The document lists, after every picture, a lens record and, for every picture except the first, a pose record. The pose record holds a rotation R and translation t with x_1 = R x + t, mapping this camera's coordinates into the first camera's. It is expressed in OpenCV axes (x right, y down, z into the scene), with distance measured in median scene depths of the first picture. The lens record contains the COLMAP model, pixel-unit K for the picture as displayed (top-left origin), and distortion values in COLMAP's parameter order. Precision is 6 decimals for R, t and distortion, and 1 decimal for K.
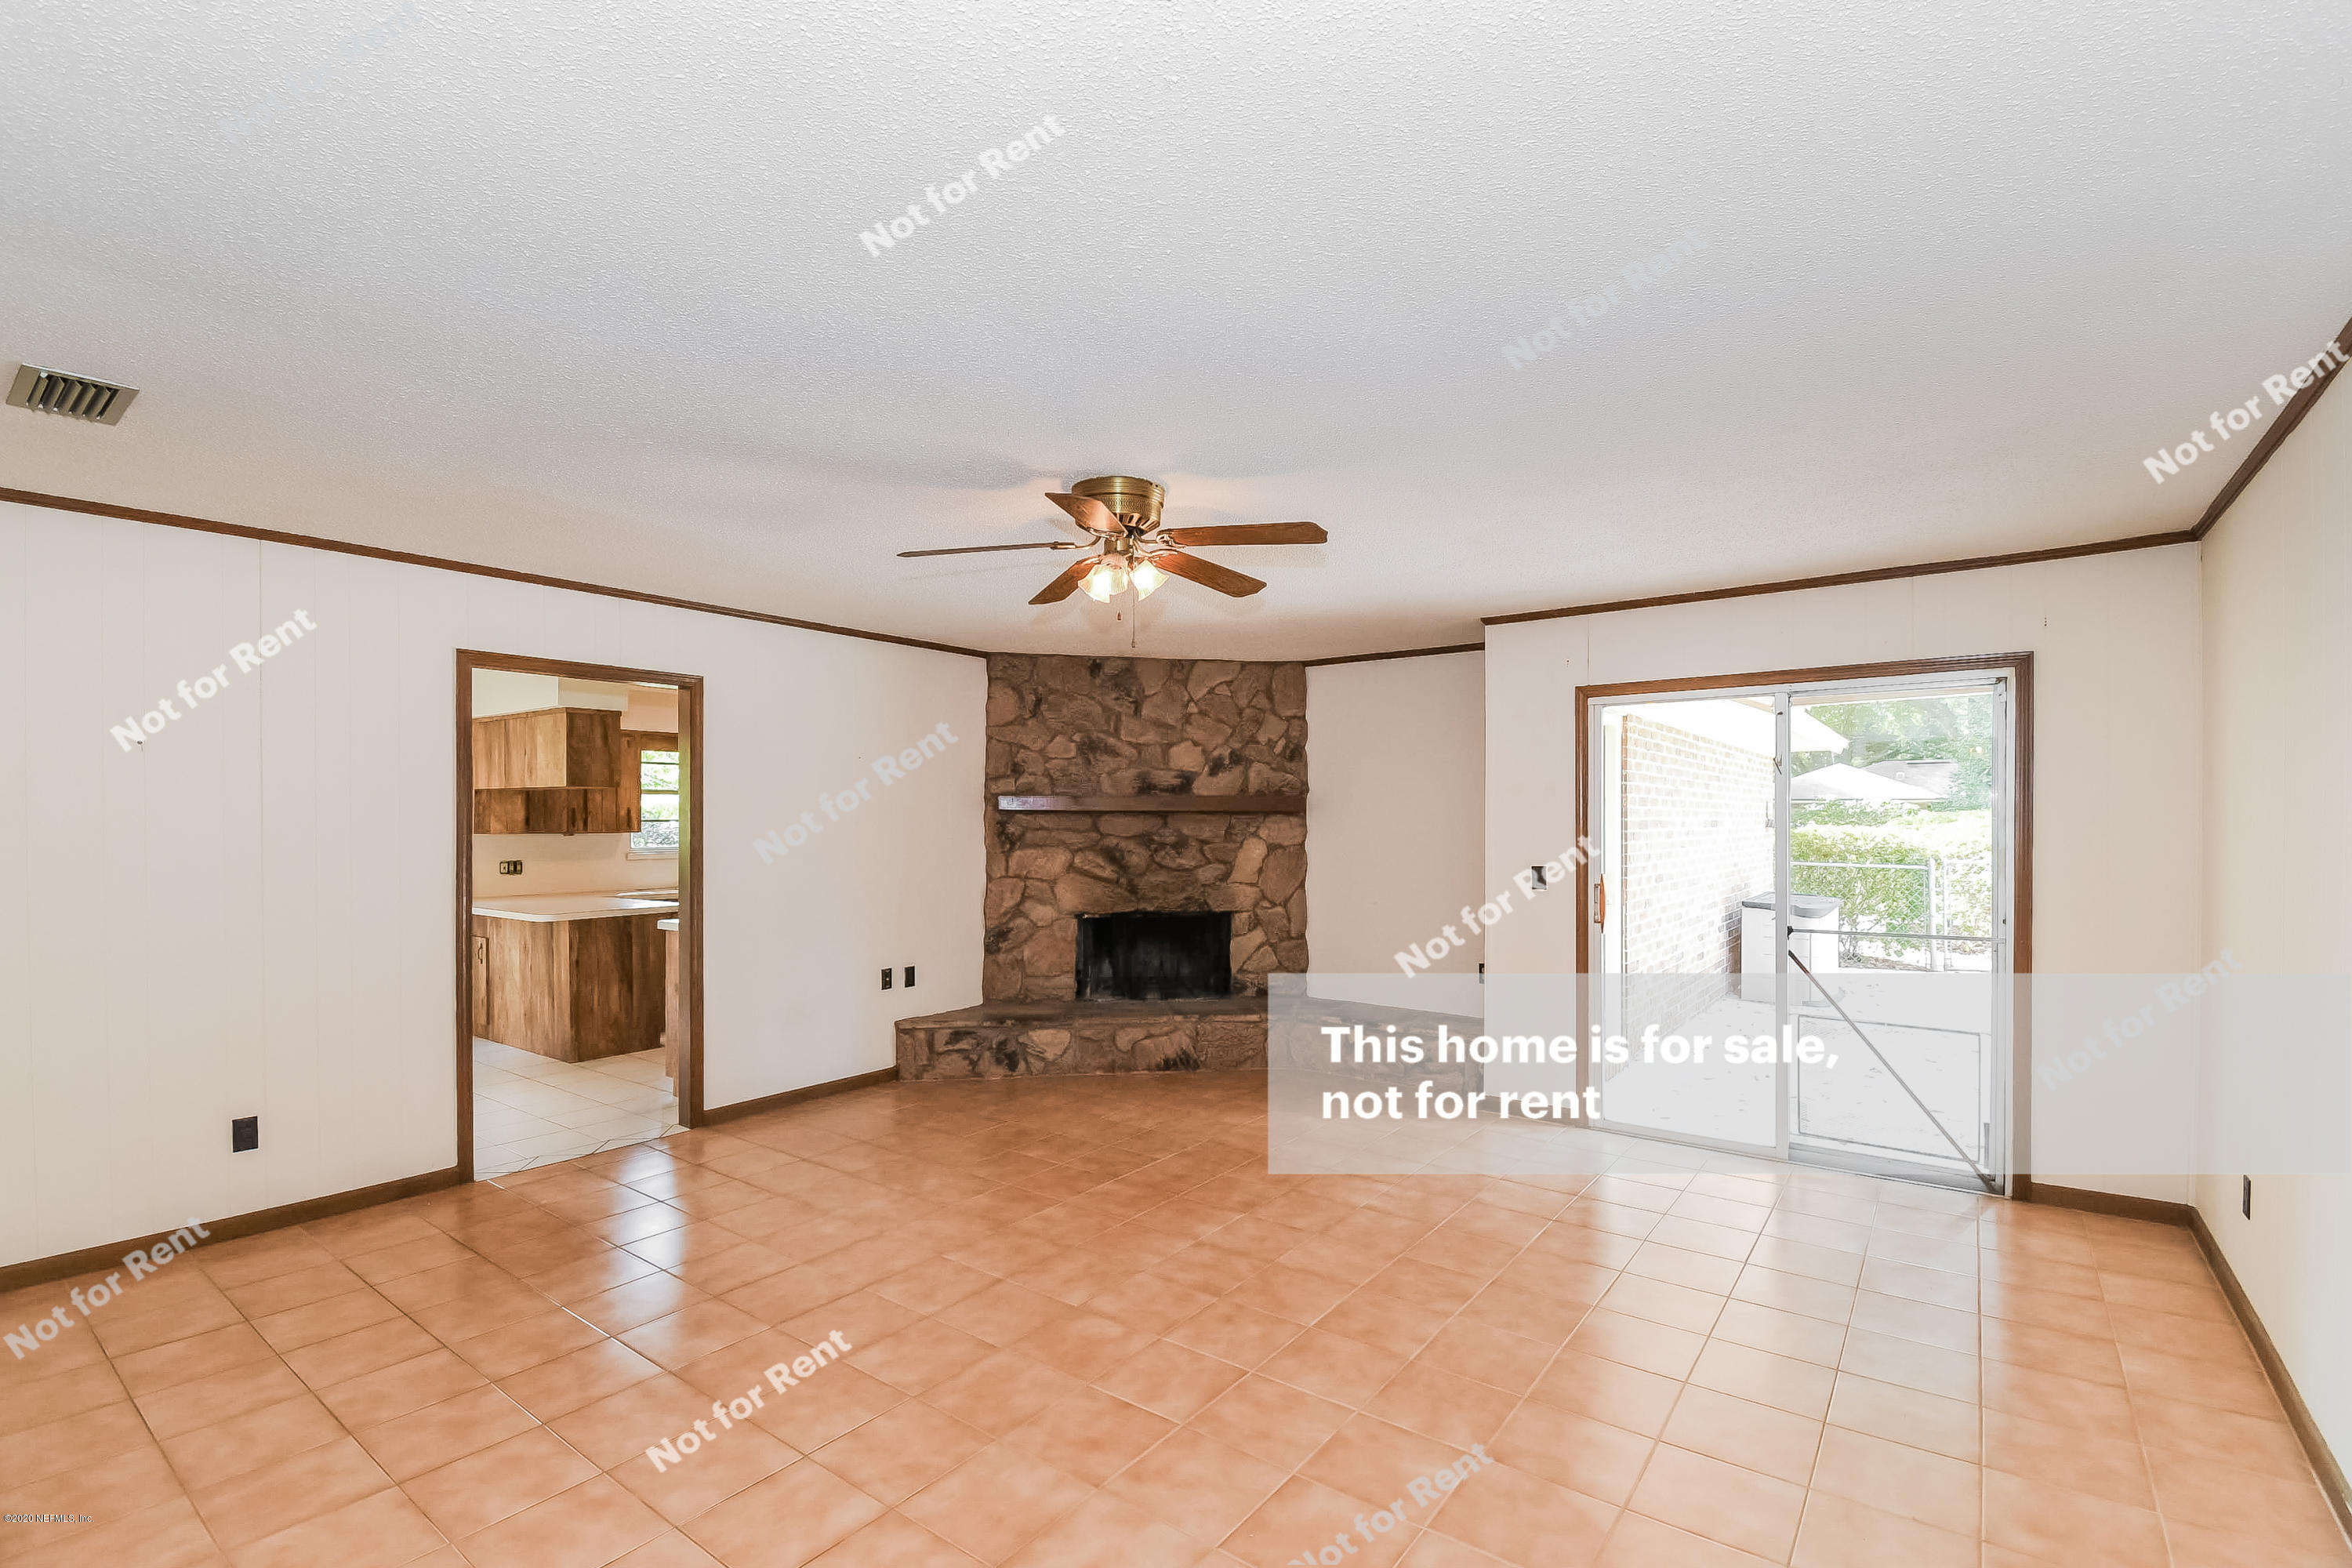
lens RADIAL K [[1066.9, 0, 1171.6], [0, 1066.9, 798.4], [0, 0, 1]] dist [0.000165, -0.003561]
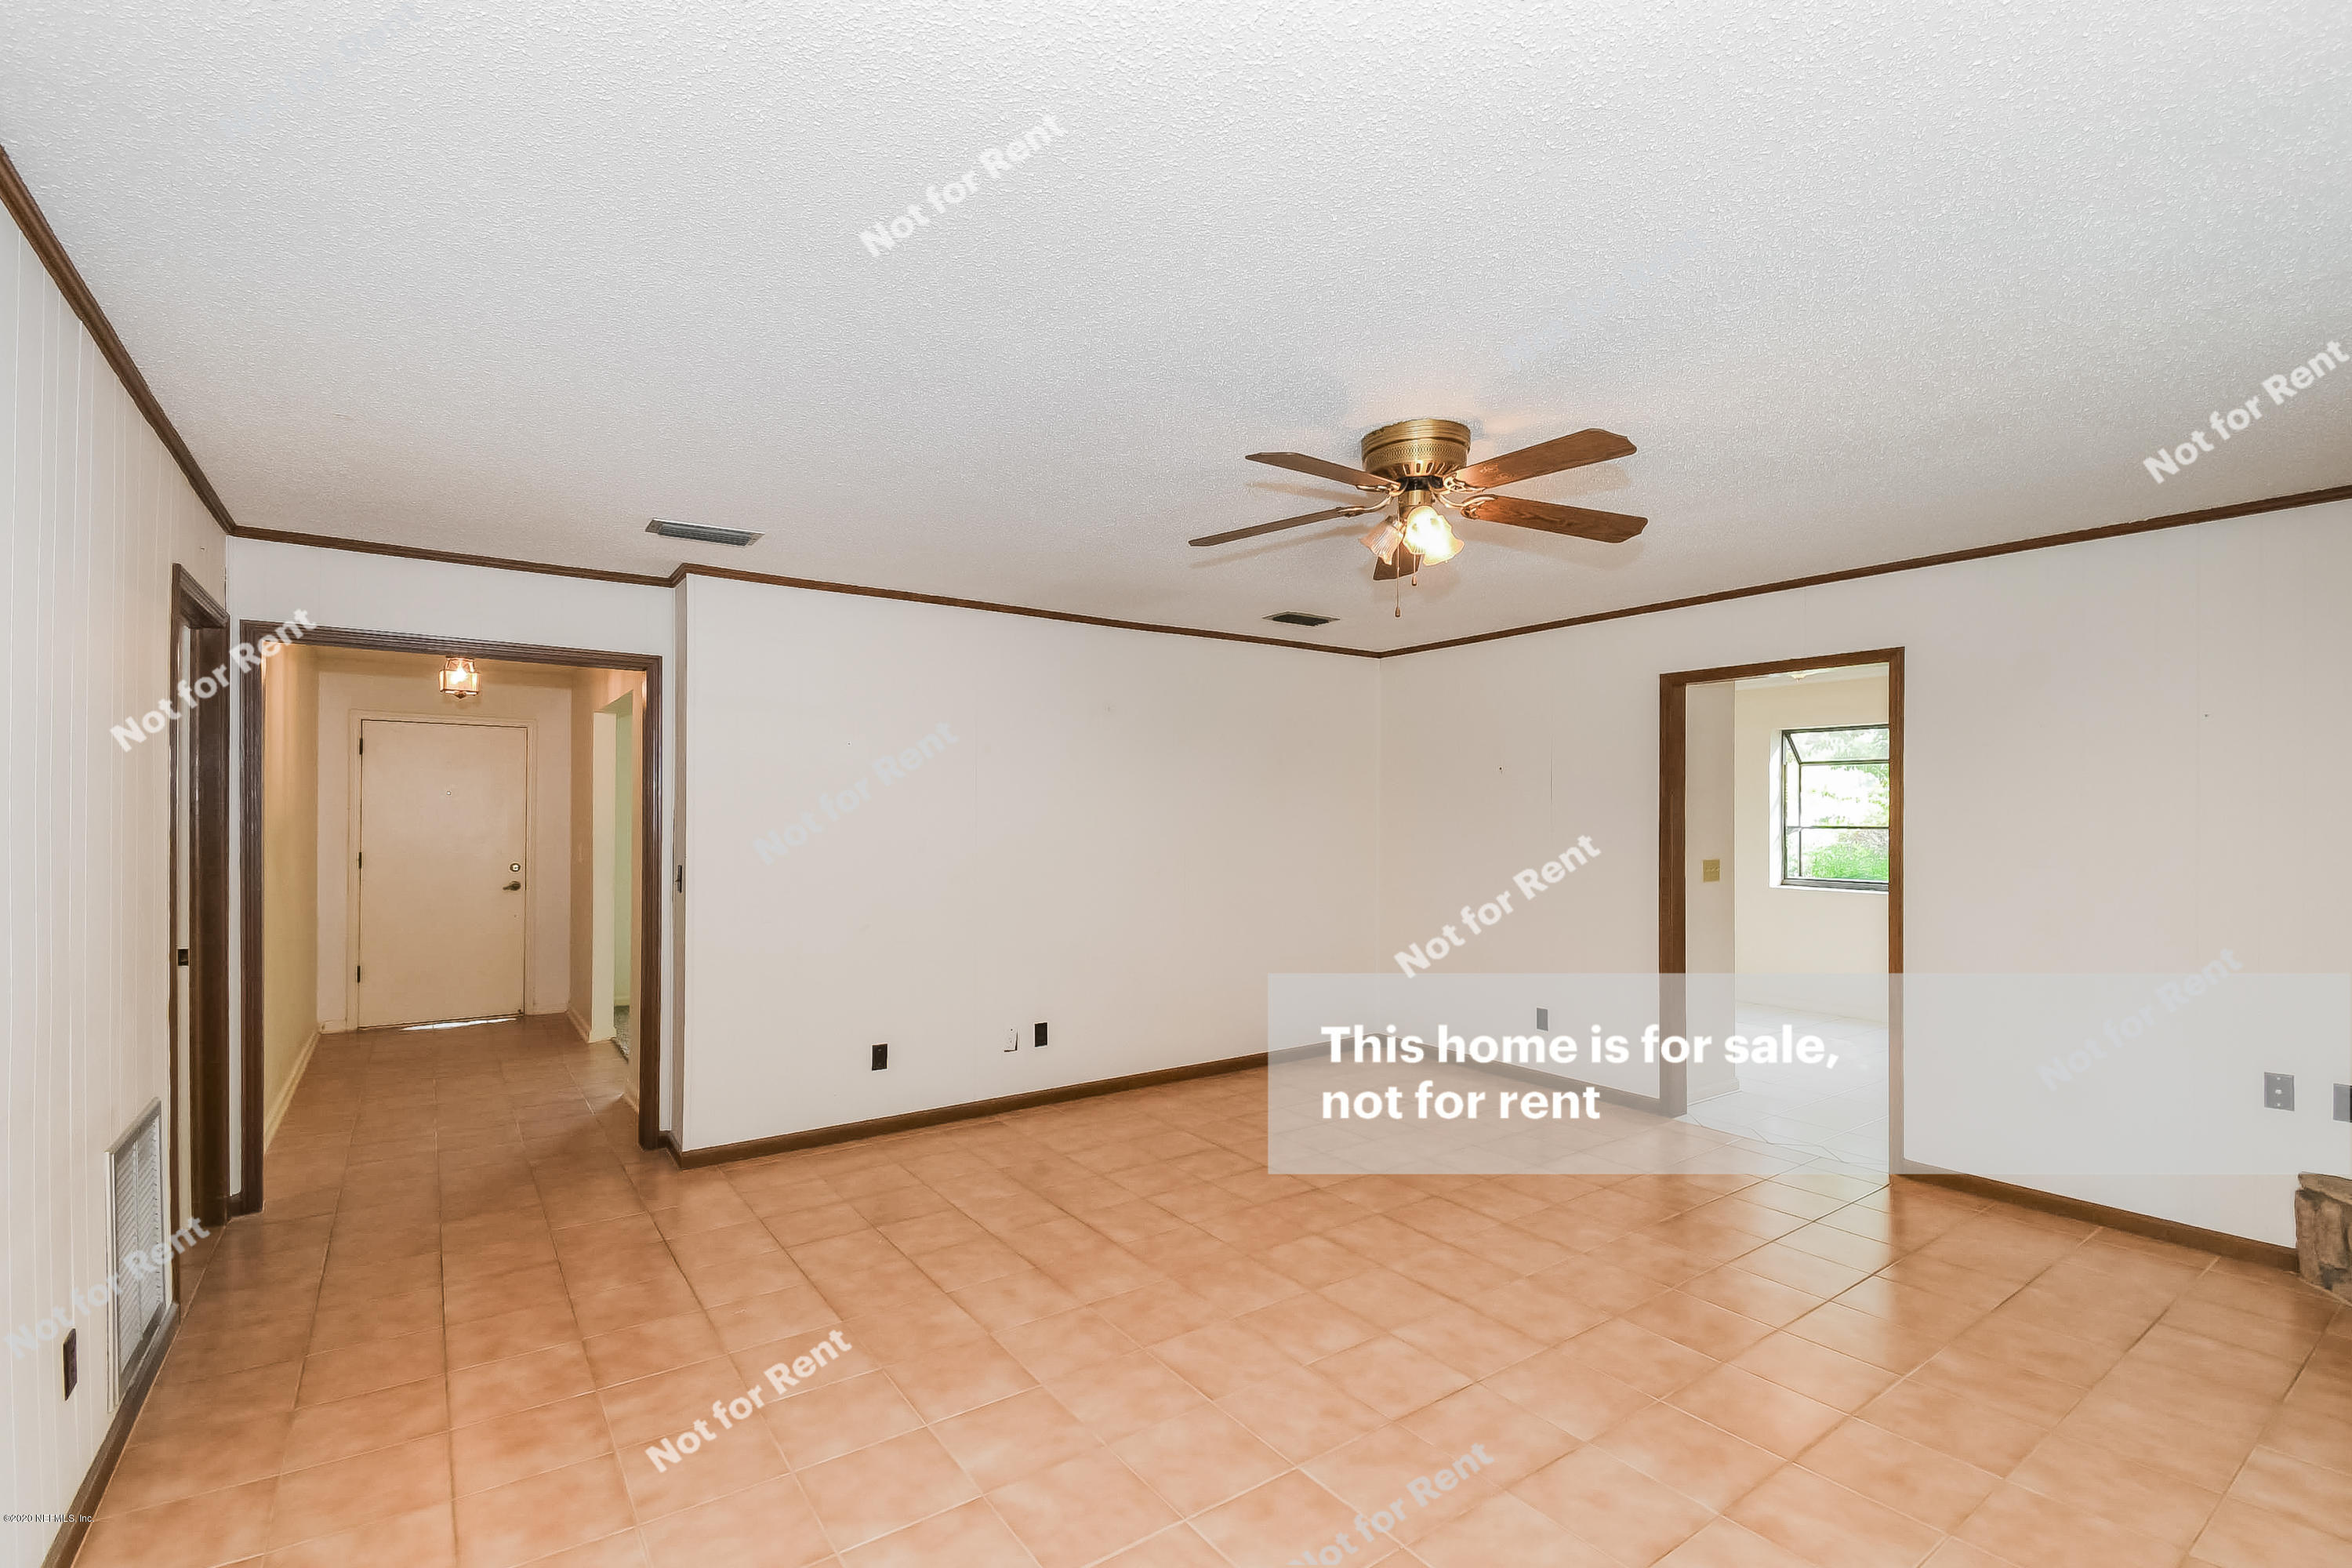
lens RADIAL K [[1066.9, 0, 1169.3], [0, 1066.9, 799.3], [0, 0, 1]] dist [0.000165, -0.003561]
pose [[-0.325548, -0.010963, -0.945462, 0.842897], [0.017246, 0.999698, -0.017530, 0.018167], [0.945368, -0.022013, -0.325260, 1.098136]]
